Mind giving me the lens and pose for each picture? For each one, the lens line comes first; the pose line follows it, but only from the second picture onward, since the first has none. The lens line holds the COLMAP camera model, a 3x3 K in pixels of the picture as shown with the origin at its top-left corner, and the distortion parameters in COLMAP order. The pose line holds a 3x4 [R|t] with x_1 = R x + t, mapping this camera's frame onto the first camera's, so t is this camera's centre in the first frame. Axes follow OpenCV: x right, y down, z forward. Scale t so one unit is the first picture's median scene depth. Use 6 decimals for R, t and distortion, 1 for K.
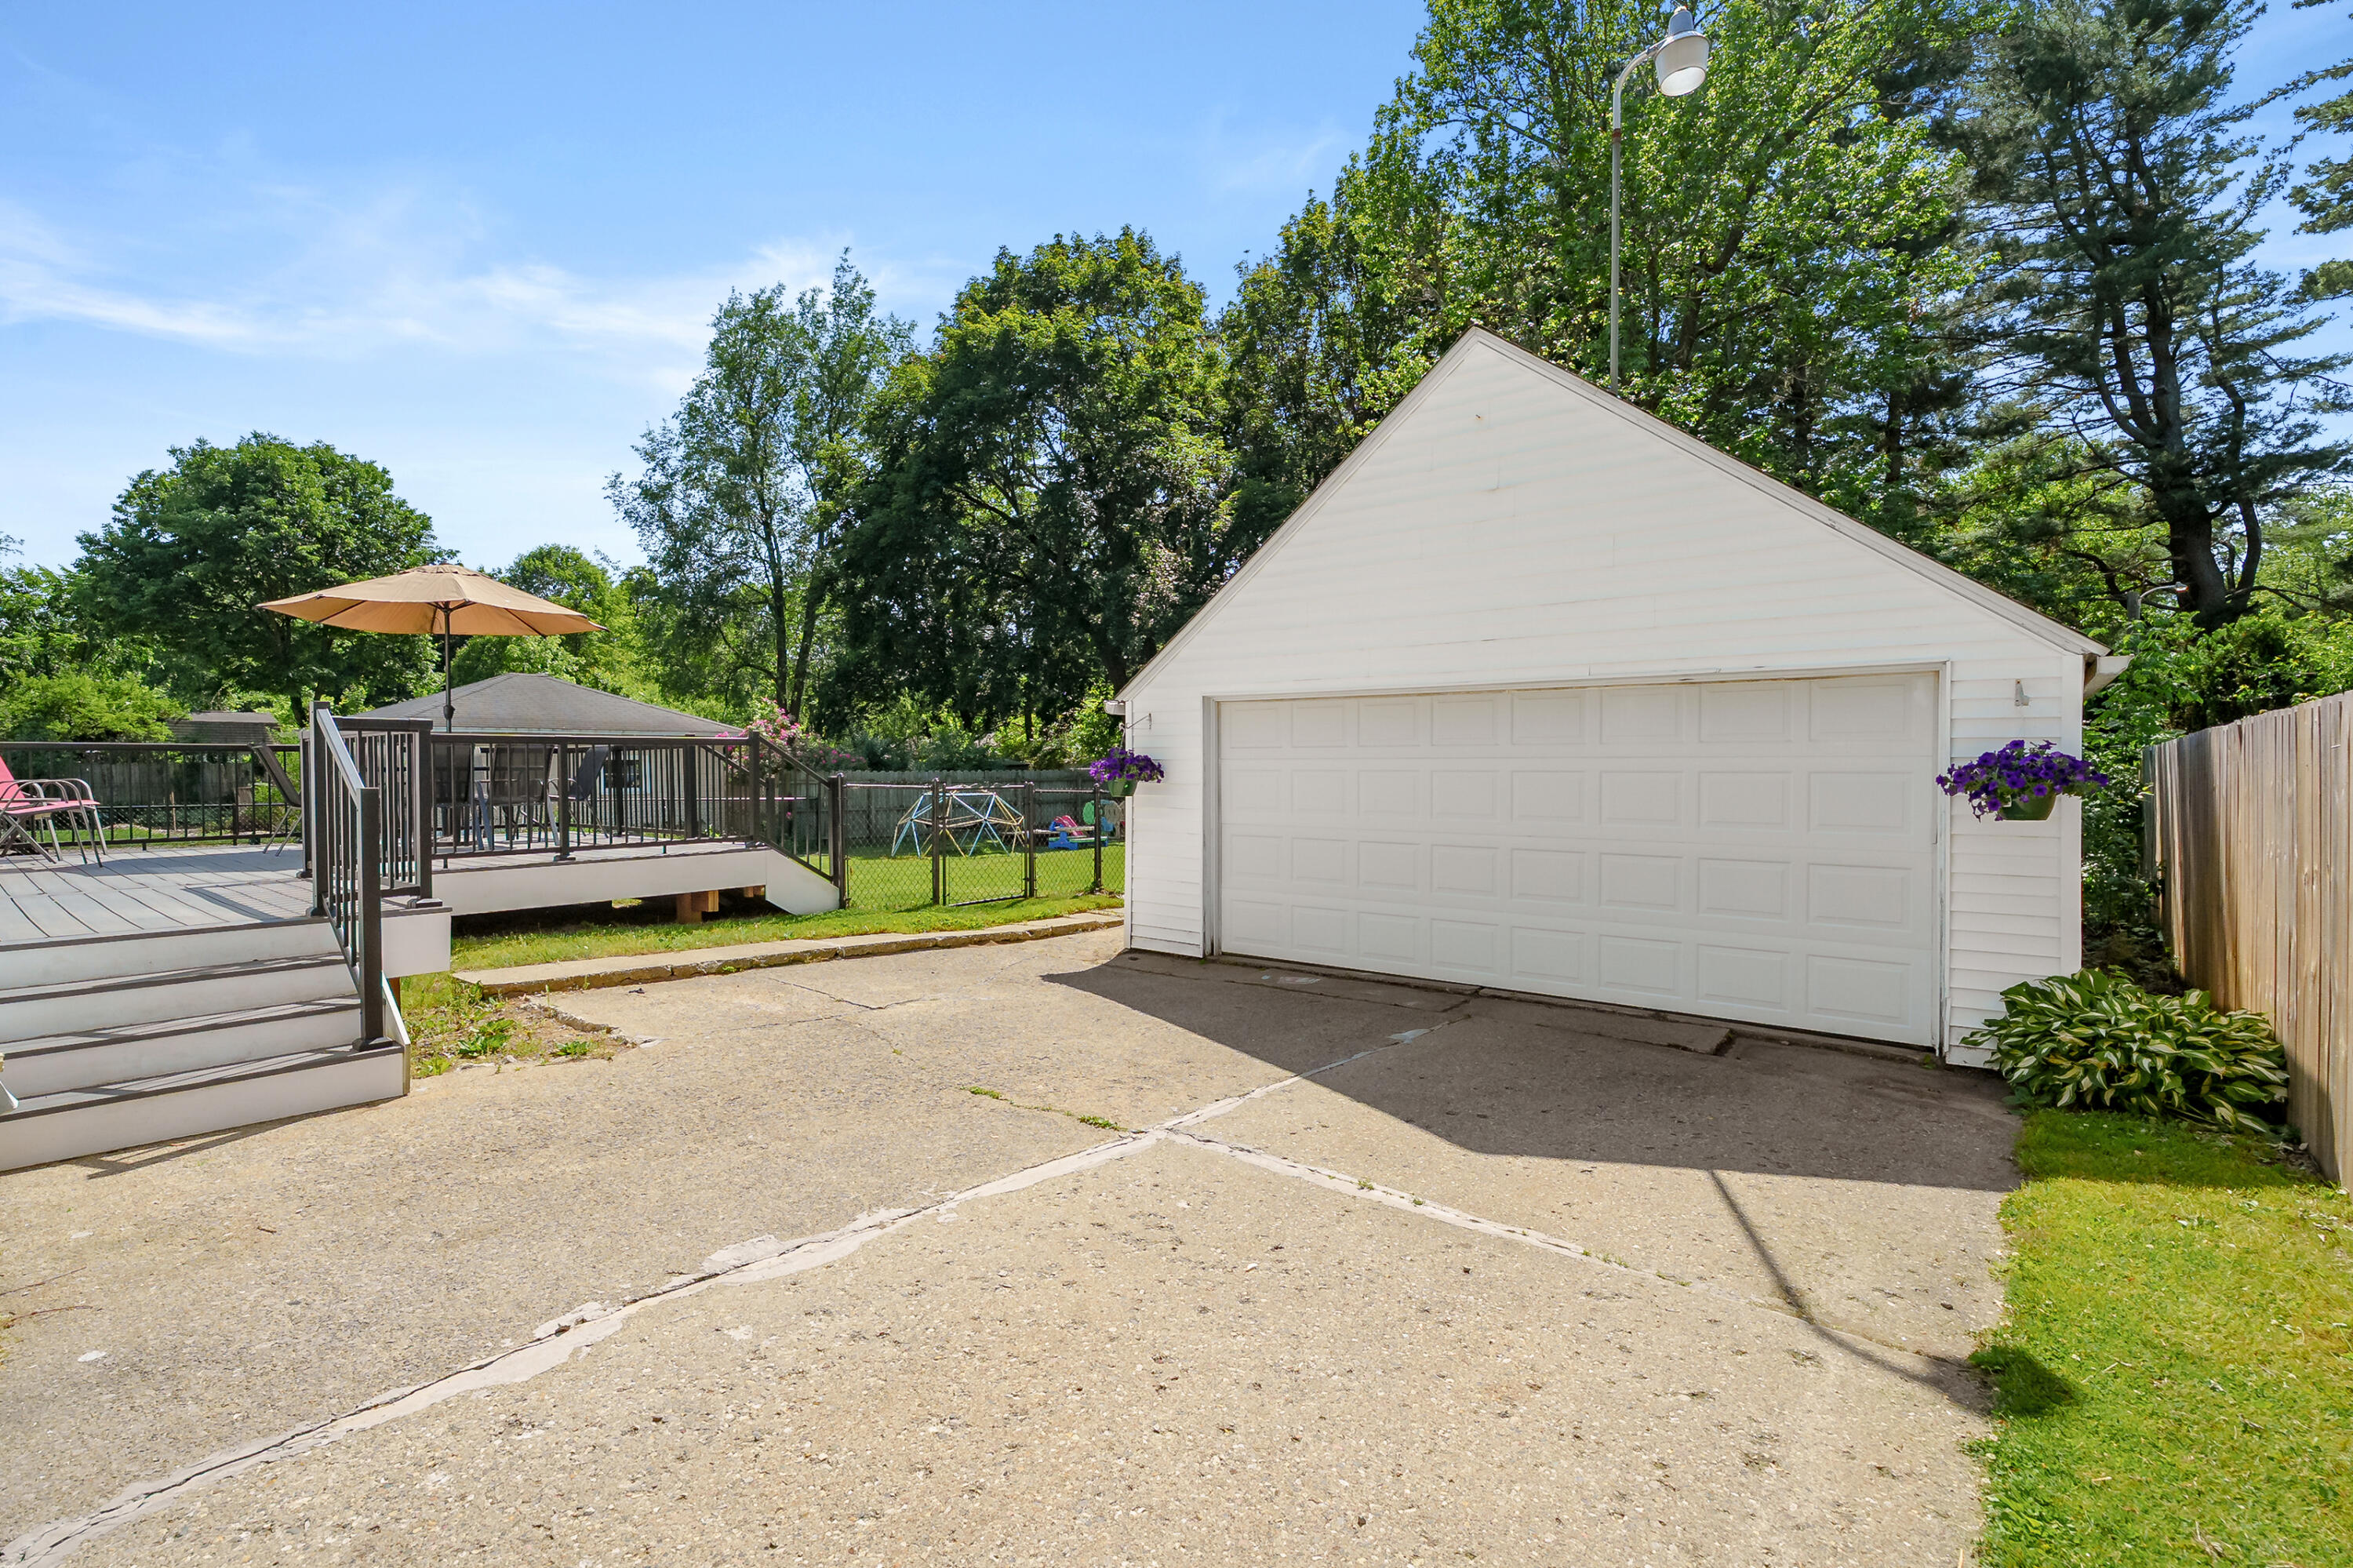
lens RADIAL K [[1070.3, 0, 1177.9], [0, 1070.3, 786.9], [0, 0, 1]] dist [-0.001689, 0.000974]
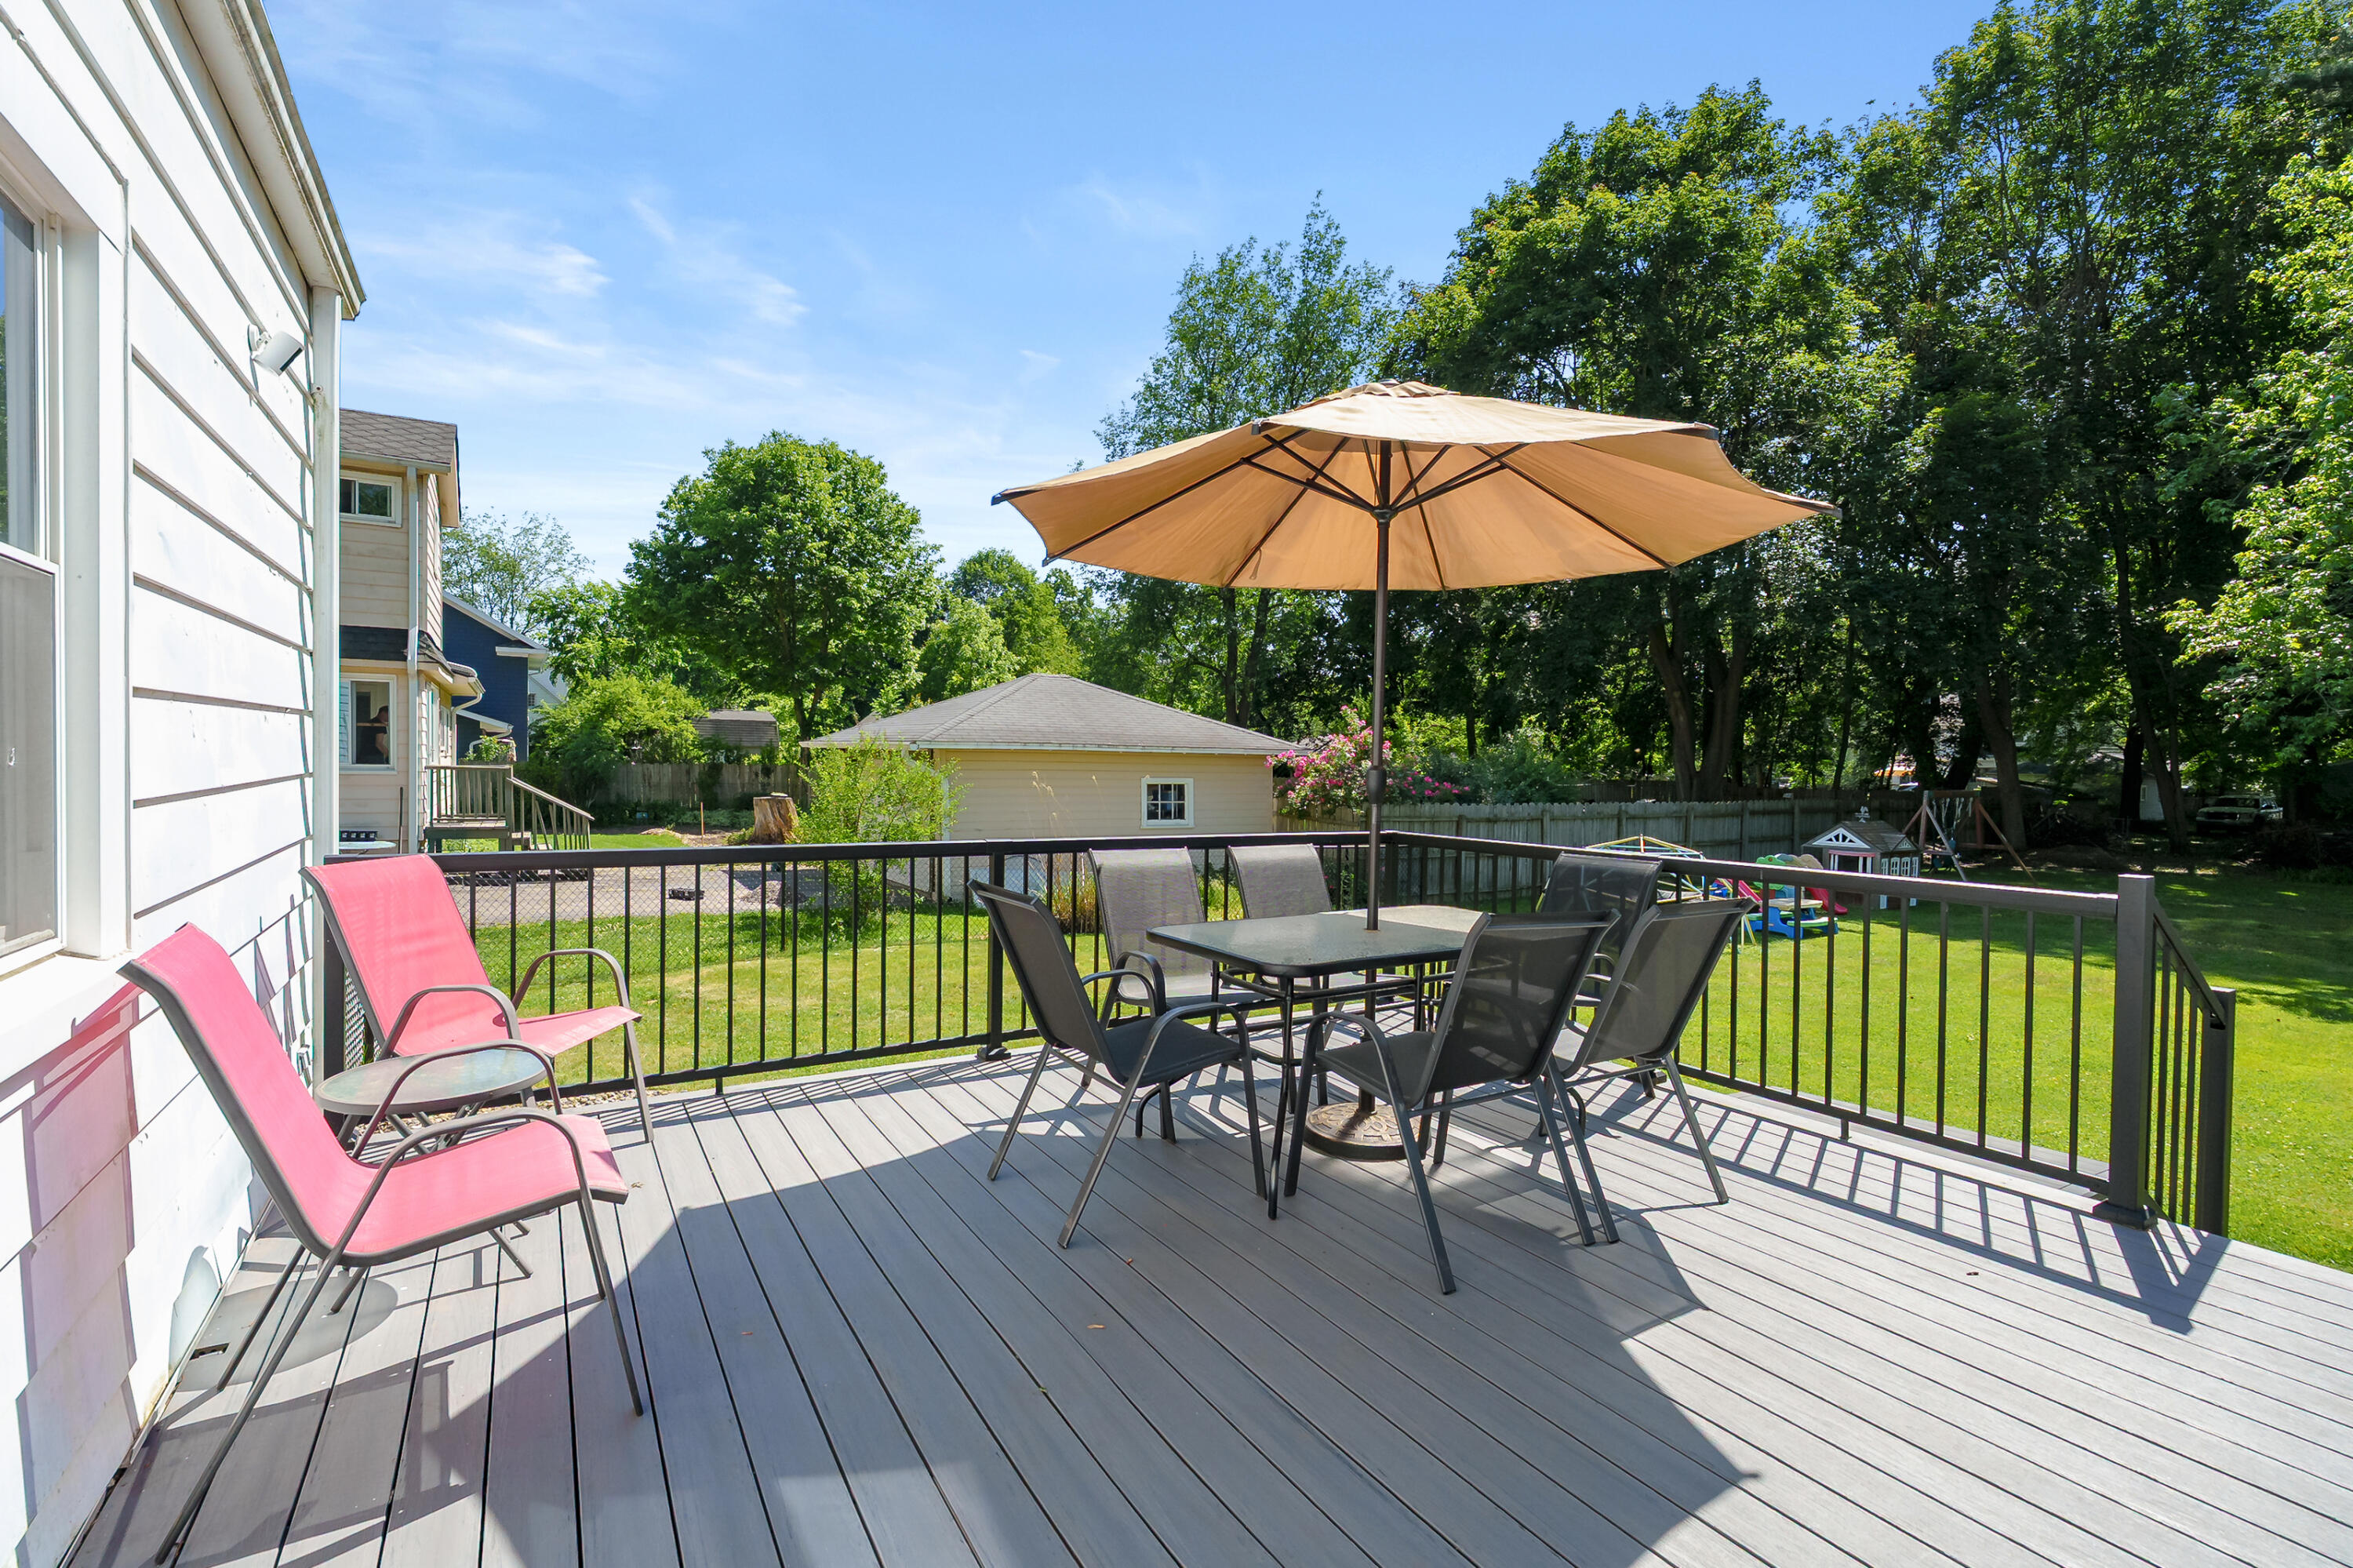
lens RADIAL K [[1049.1, 0, 1163.6], [0, 1049.1, 788.1], [0, 0, 1]] dist [-0.001503, 0.000335]
pose [[0.946781, 0.030773, -0.320404, -0.181177], [-0.028860, 0.999526, 0.010719, -0.020064], [0.320582, -0.000901, 0.947220, 0.178134]]
